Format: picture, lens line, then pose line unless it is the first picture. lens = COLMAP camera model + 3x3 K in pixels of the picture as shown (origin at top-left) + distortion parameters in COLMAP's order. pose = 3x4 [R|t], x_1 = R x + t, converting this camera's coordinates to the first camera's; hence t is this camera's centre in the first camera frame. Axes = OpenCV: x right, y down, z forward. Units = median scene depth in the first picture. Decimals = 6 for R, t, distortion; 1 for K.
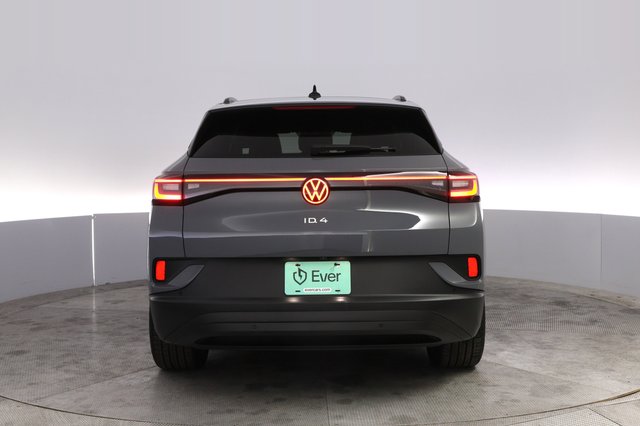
lens RADIAL K [[531.7, 0, 320.0], [0, 531.7, 213.0], [0, 0, 1]] dist [-0.007730, -0.001566]
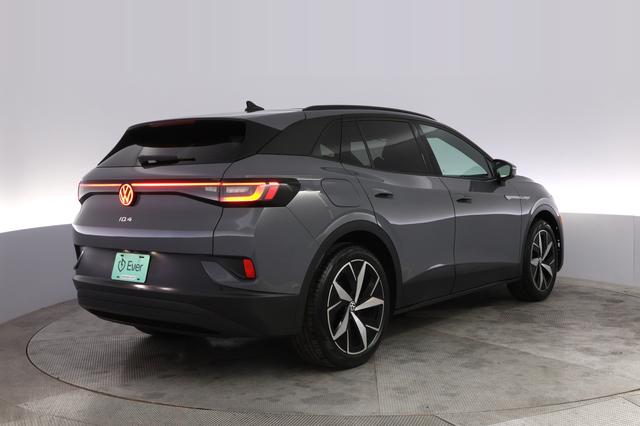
lens RADIAL K [[531.7, 0, 320.0], [0, 531.7, 213.0], [0, 0, 1]] dist [-0.007730, -0.001566]
pose [[0.903191, 0.028485, -0.428293, 0.874404], [-0.030339, 0.999537, 0.002498, -0.015826], [0.428166, 0.010738, 0.903636, 0.098969]]
